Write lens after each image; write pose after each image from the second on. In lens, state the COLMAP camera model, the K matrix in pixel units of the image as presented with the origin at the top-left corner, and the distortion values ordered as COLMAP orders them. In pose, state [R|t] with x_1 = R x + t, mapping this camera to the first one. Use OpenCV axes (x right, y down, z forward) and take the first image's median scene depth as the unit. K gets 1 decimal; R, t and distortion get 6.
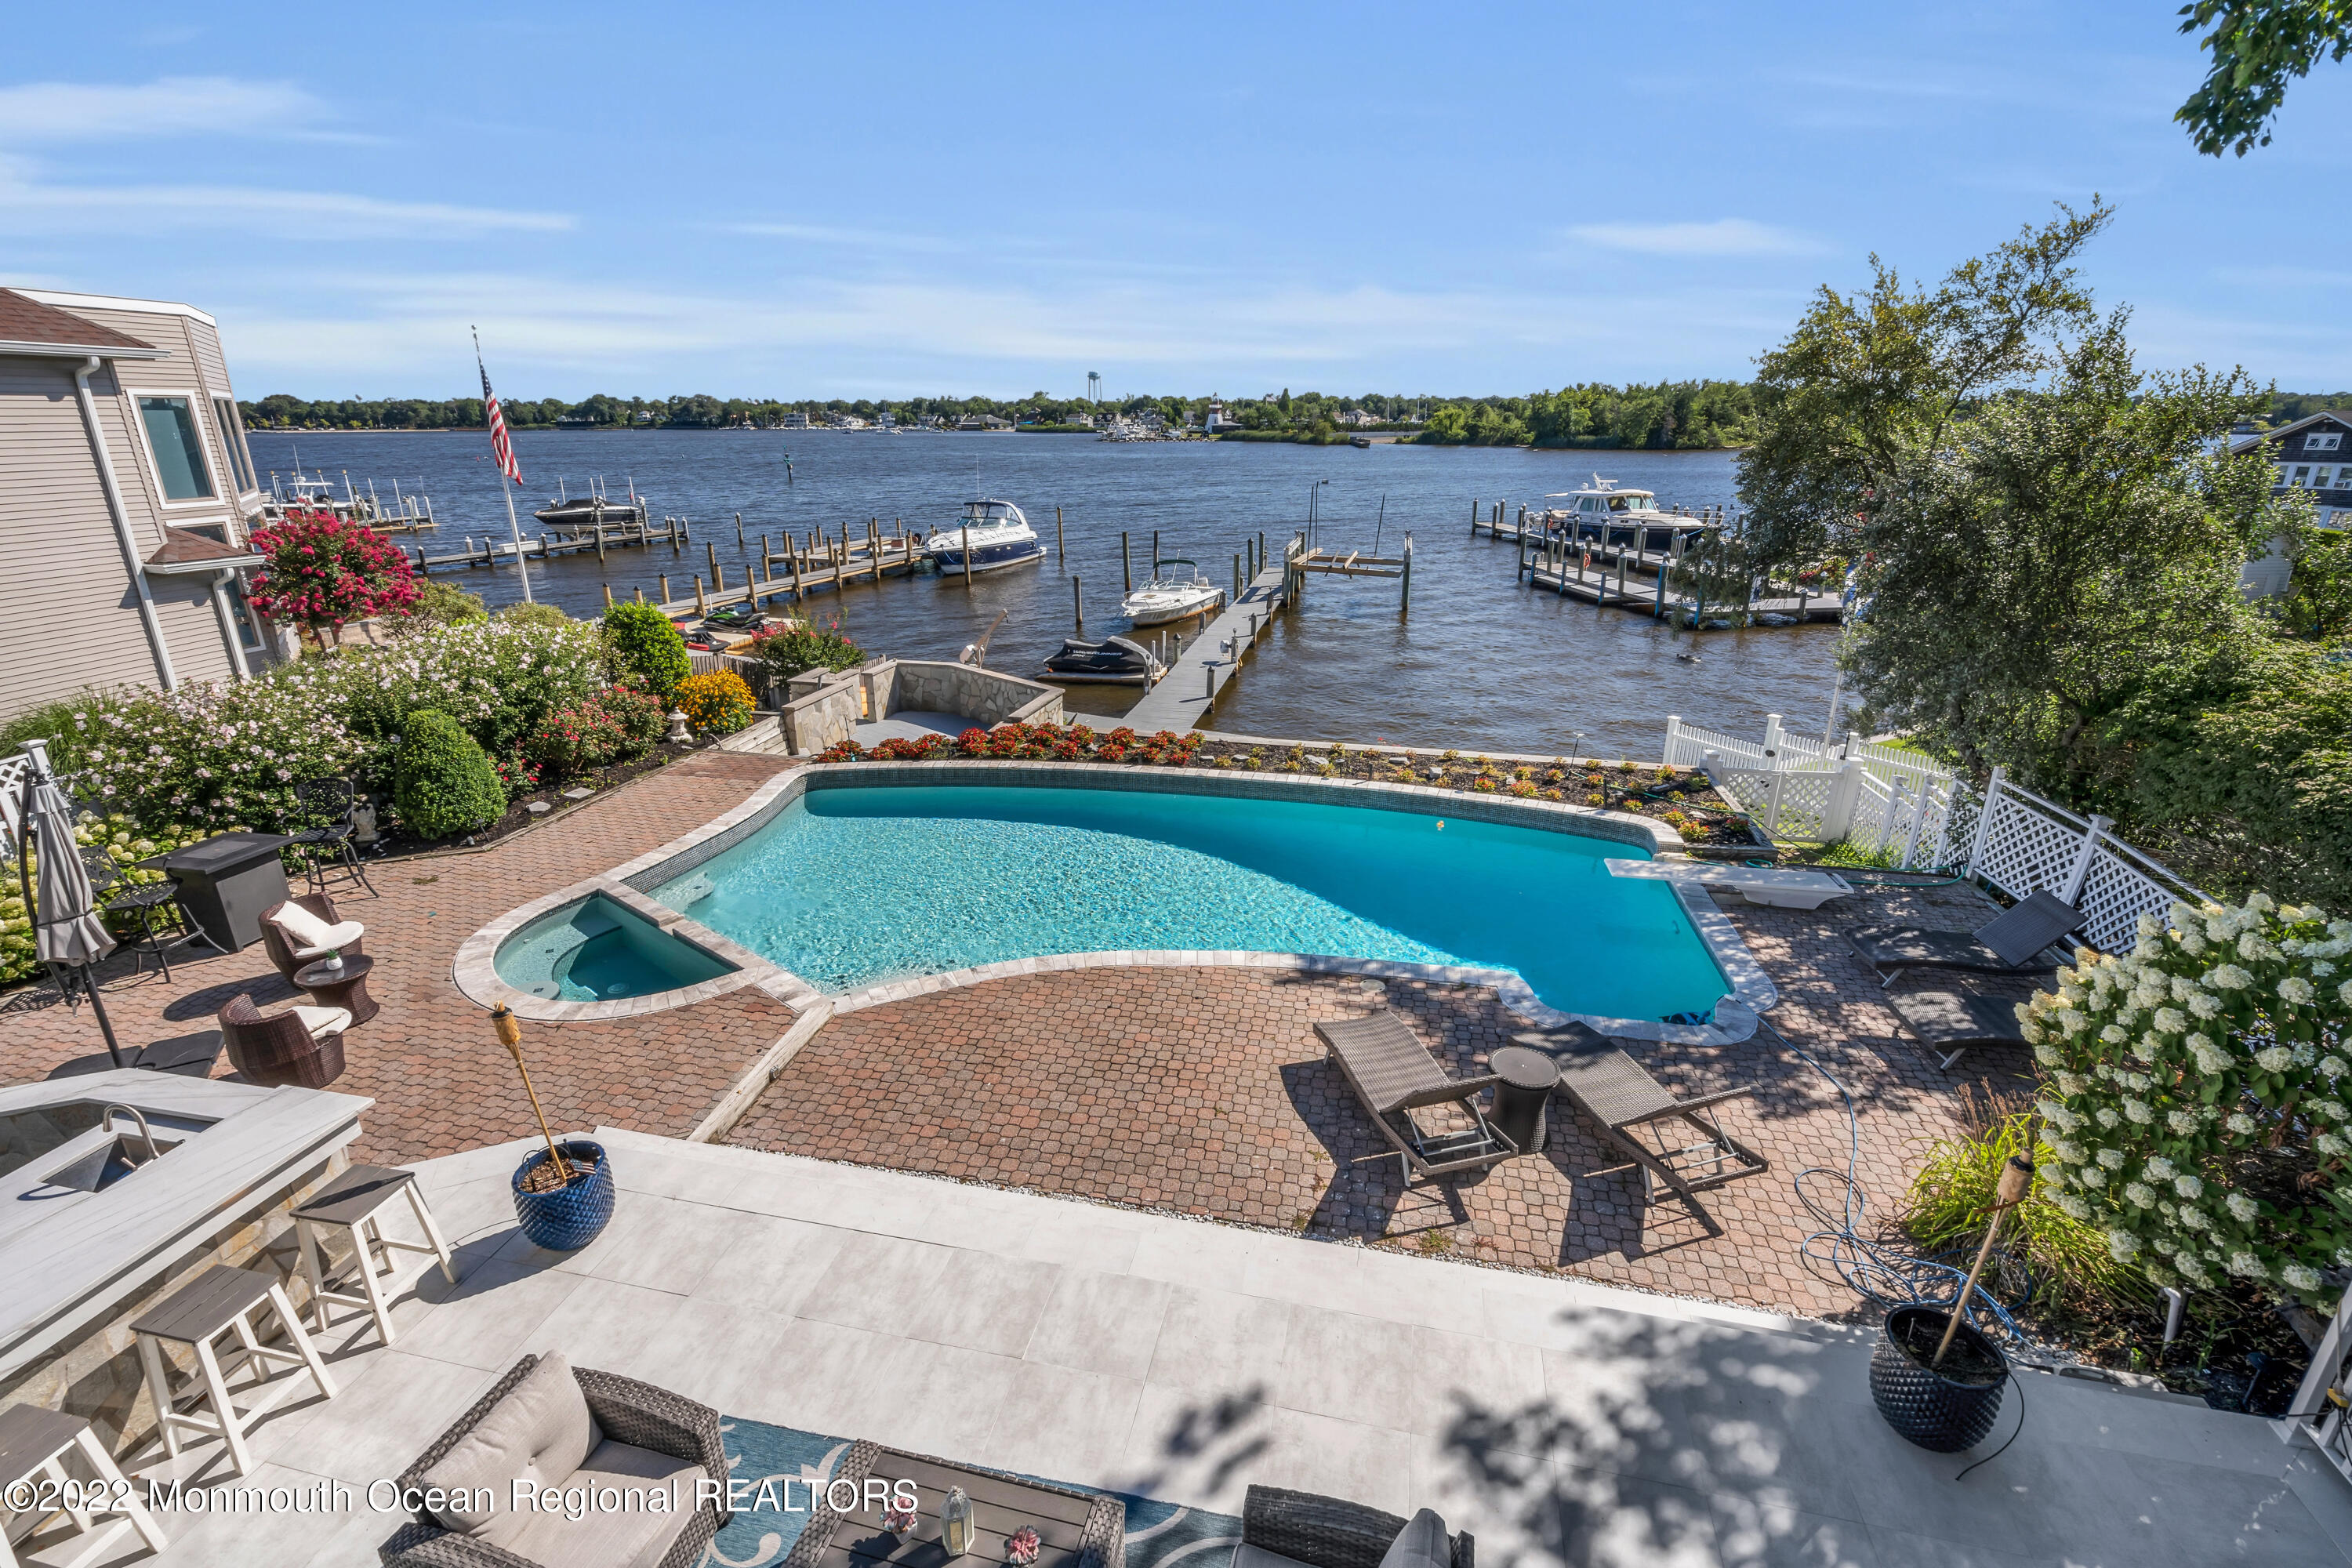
lens RADIAL K [[1074.3, 0, 1178.2], [0, 1074.3, 780.3], [0, 0, 1]] dist [-0.006586, 0.002690]
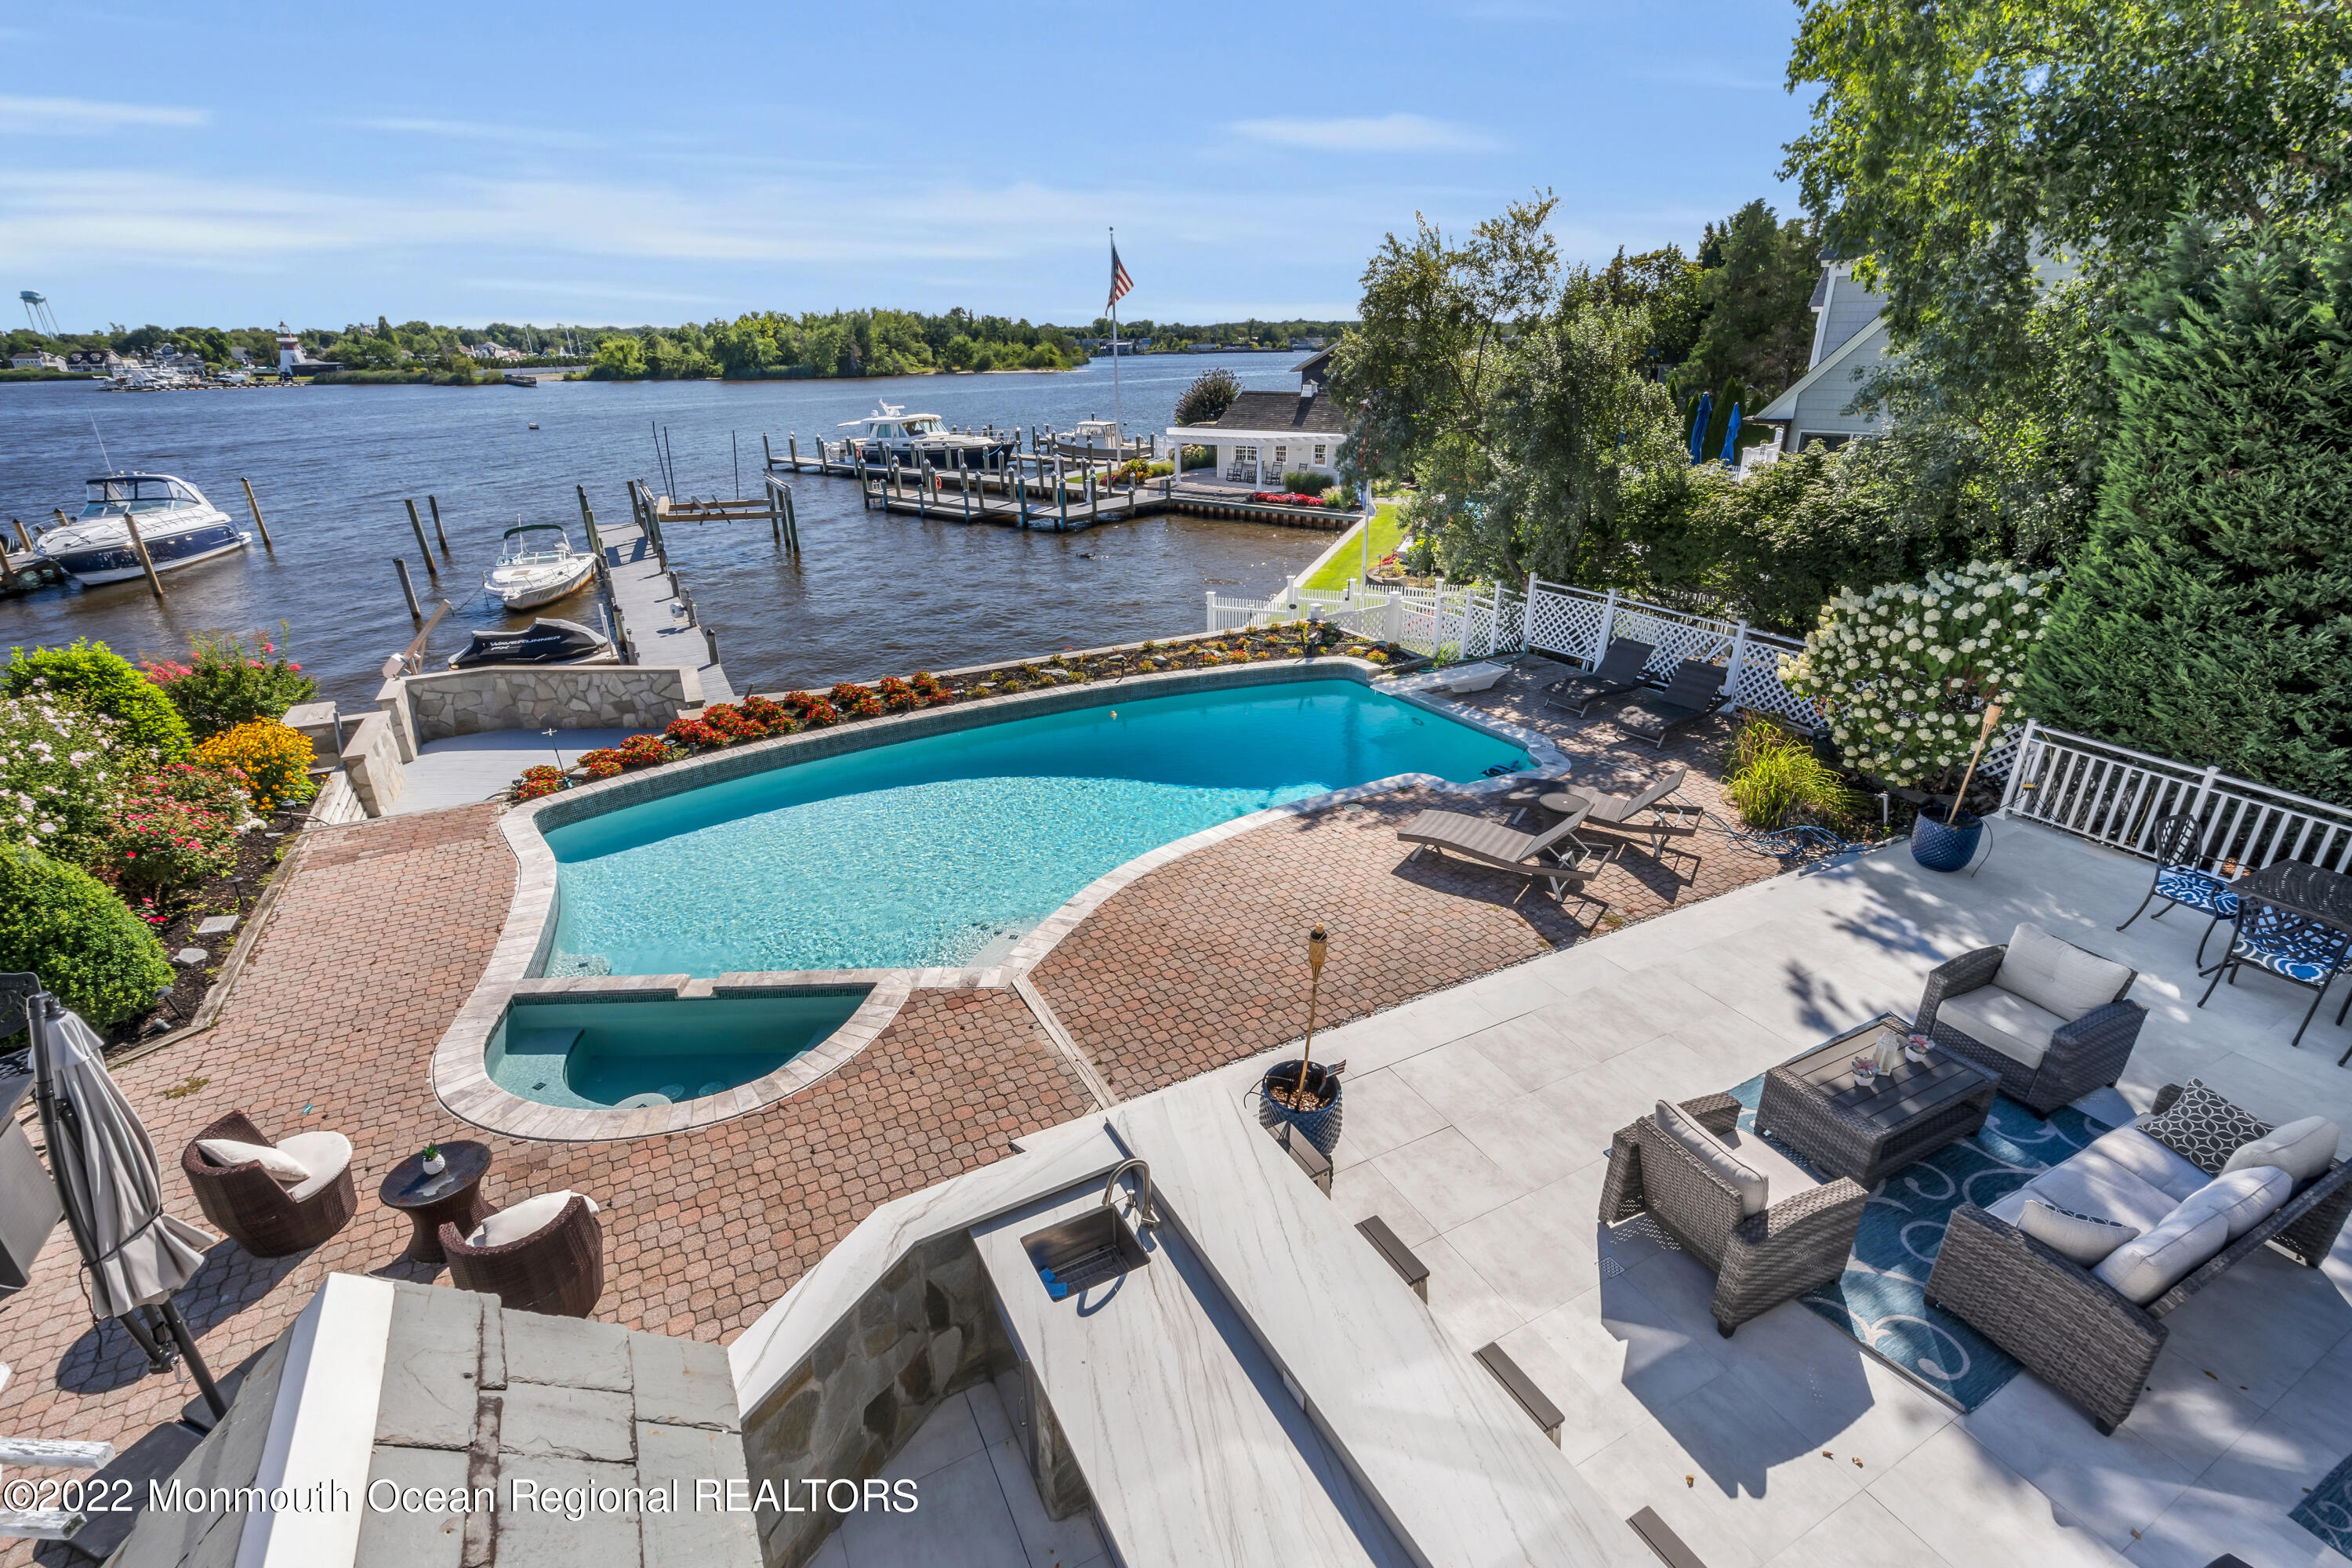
lens RADIAL K [[1074.3, 0, 1178.2], [0, 1074.3, 780.3], [0, 0, 1]] dist [-0.006586, 0.002690]
pose [[0.761370, -0.254094, 0.596450, -0.151058], [0.219380, 0.966698, 0.131785, -0.009955], [-0.610072, 0.030512, 0.791758, 0.032273]]
